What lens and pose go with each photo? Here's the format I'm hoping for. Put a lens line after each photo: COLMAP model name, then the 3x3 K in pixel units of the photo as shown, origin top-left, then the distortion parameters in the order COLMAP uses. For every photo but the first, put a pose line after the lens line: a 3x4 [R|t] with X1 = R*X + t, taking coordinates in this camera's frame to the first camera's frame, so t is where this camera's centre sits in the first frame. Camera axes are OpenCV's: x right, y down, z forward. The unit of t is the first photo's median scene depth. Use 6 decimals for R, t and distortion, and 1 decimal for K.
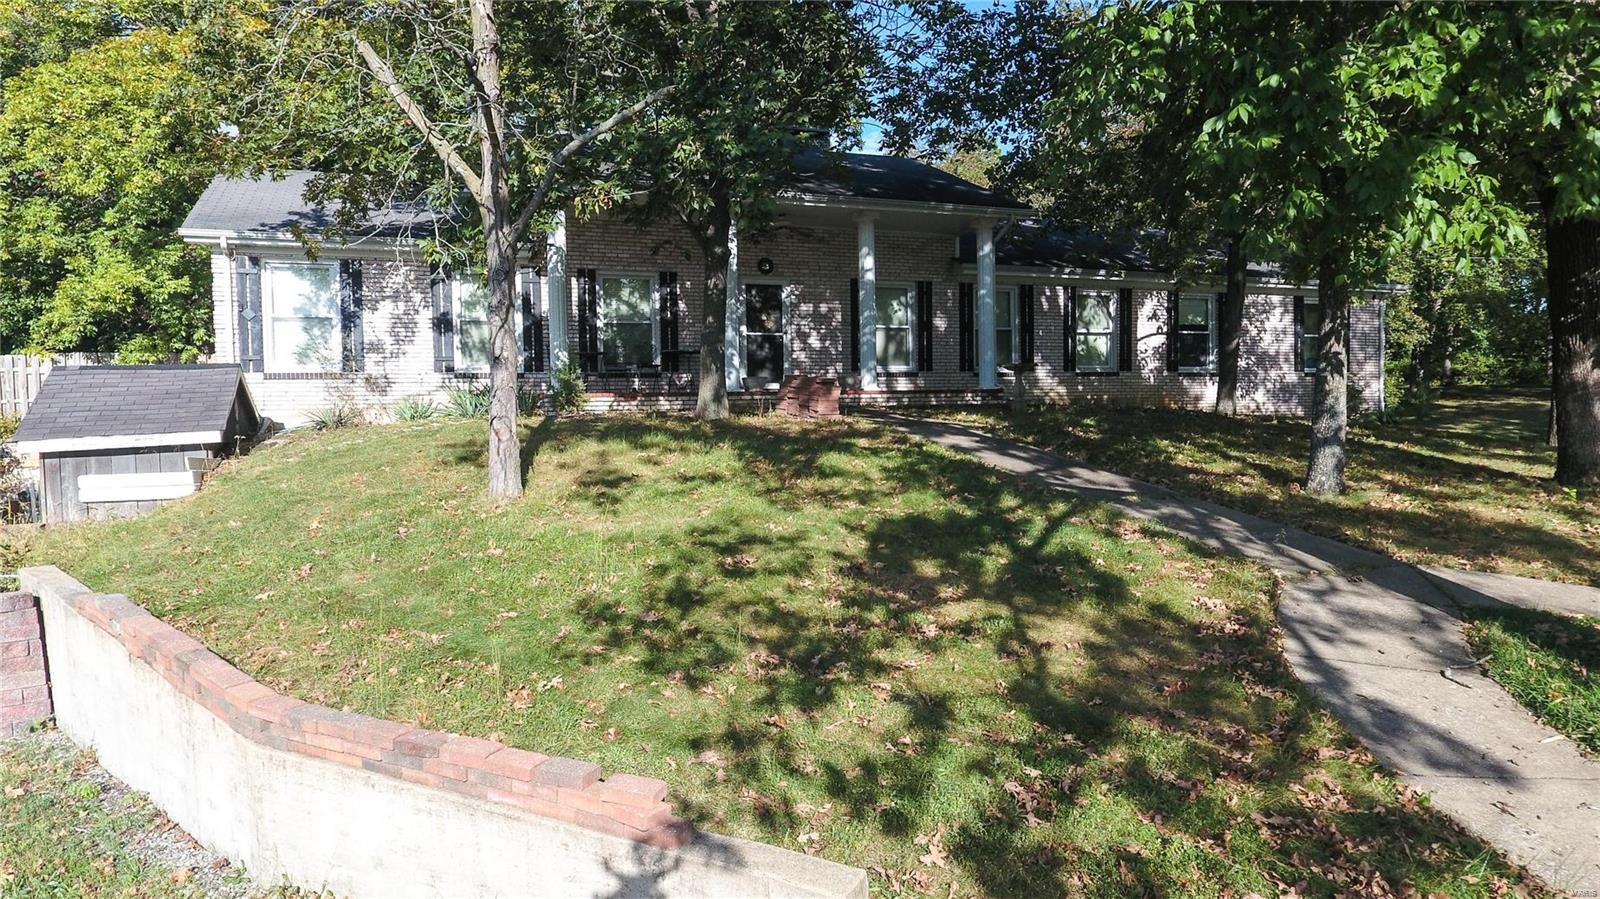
lens RADIAL K [[1032.3, 0, 799.6], [0, 1032.3, 439.7], [0, 0, 1]] dist [-0.012580, 0.000070]
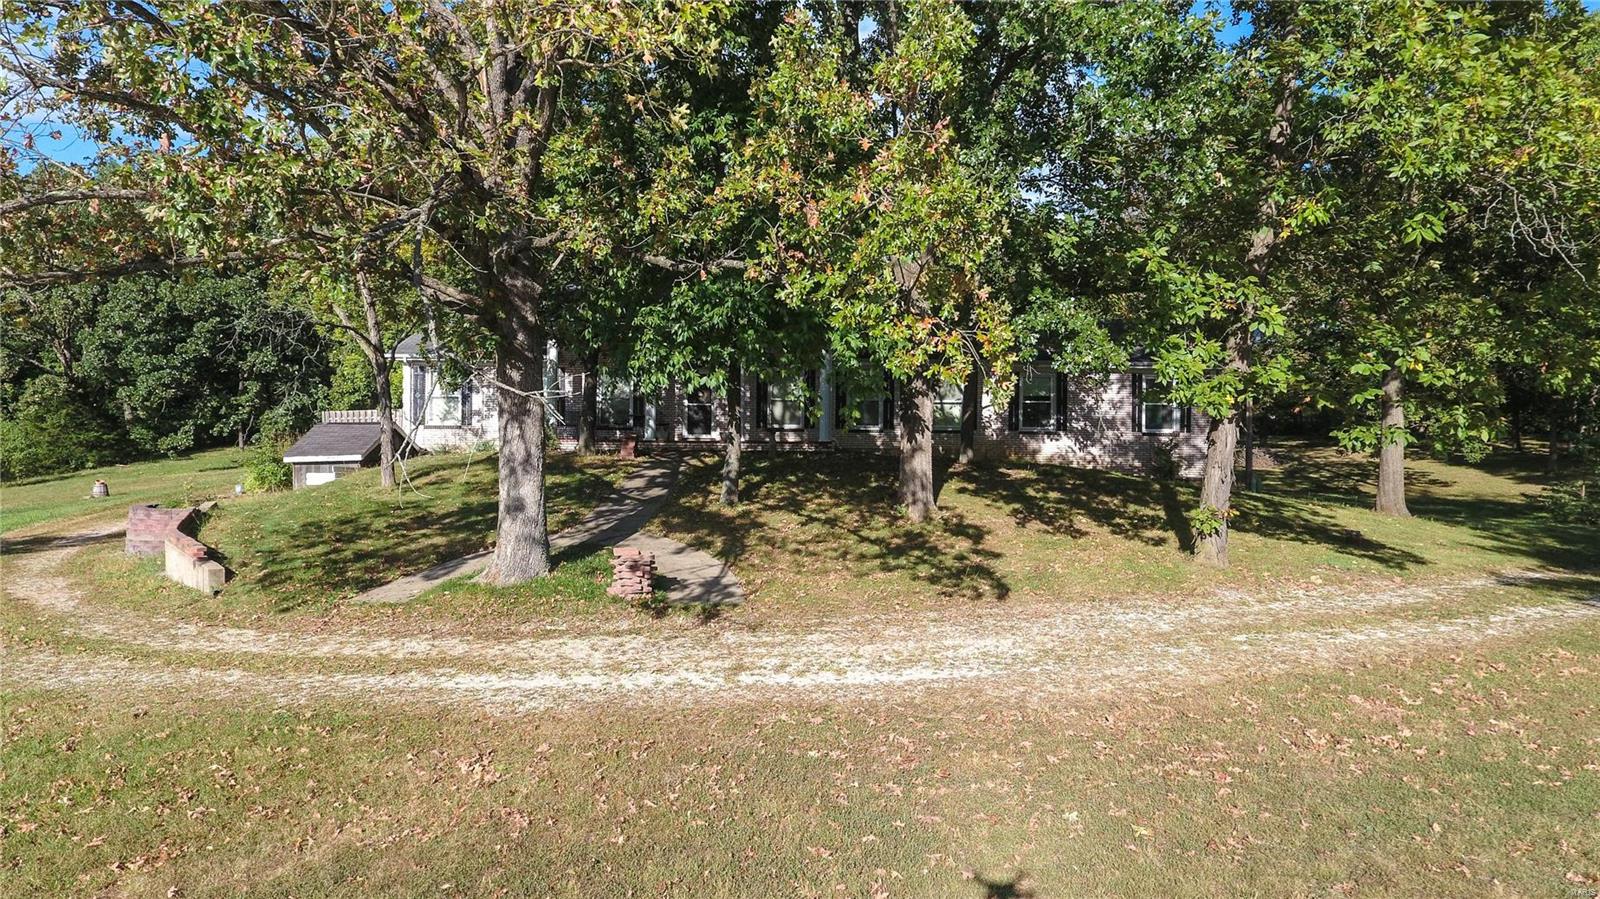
lens RADIAL K [[934.6, 0, 796.5], [0, 934.6, 442.3], [0, 0, 1]] dist [-0.015151, -0.003639]
pose [[0.926329, 0.022981, -0.376015, 0.705691], [-0.034953, 0.999075, -0.025049, -0.012606], [0.375091, 0.036346, 0.926275, -0.326453]]
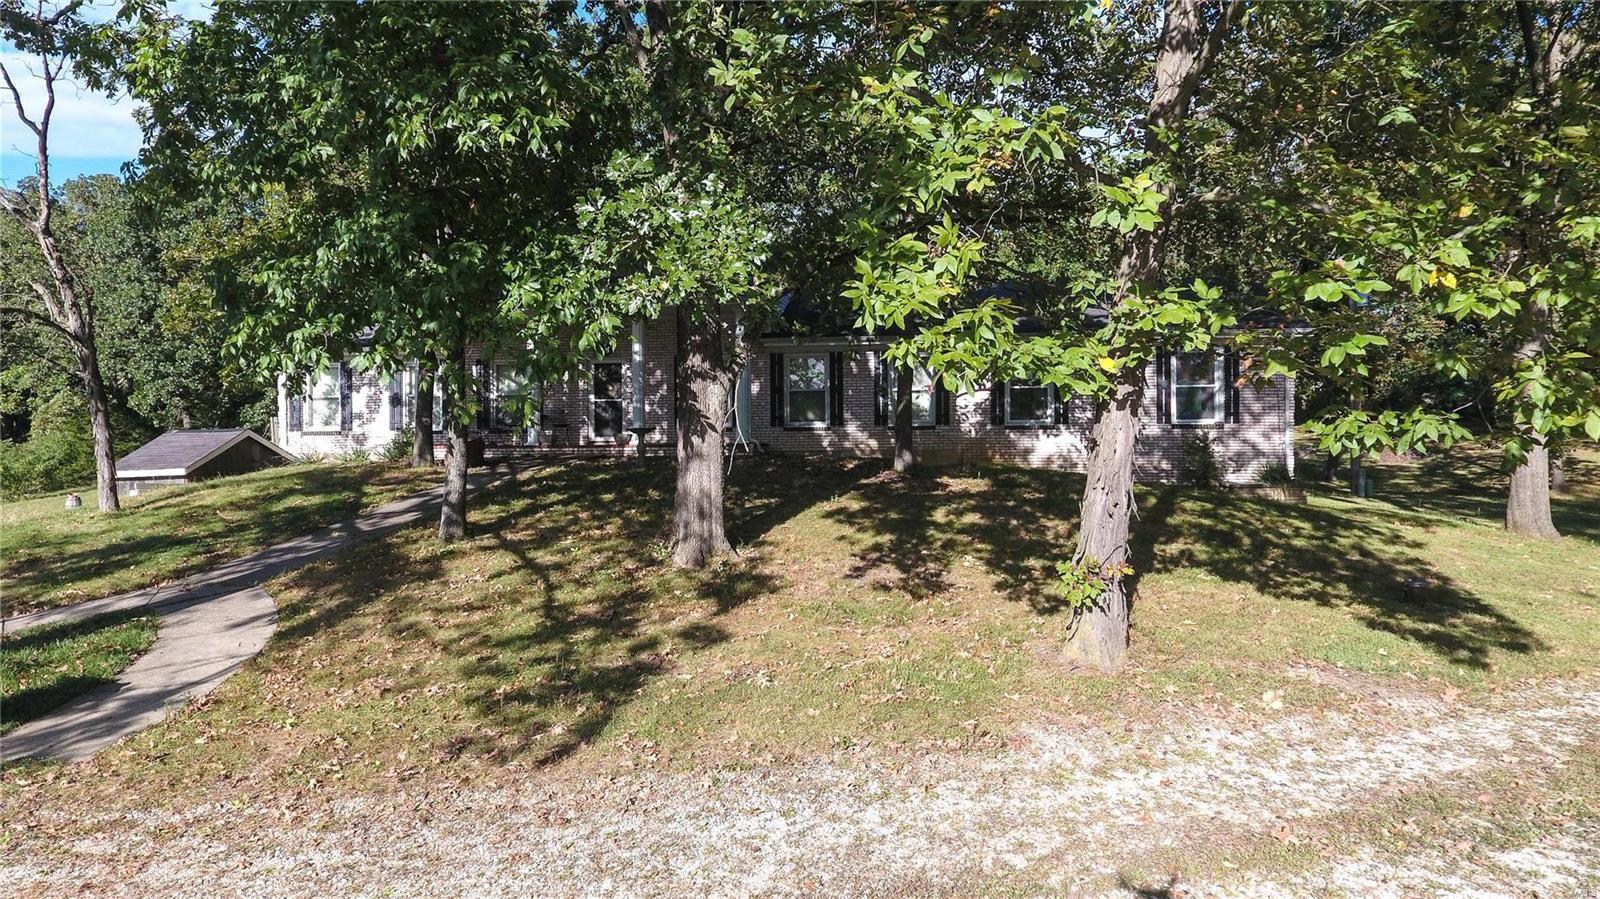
lens RADIAL K [[934.6, 0, 798.4], [0, 934.6, 444.8], [0, 0, 1]] dist [-0.015151, -0.003639]
pose [[0.863302, 0.011268, -0.504562, 0.840208], [-0.021406, 0.999669, -0.014301, -0.035143], [0.504233, 0.023147, 0.863257, 0.086361]]
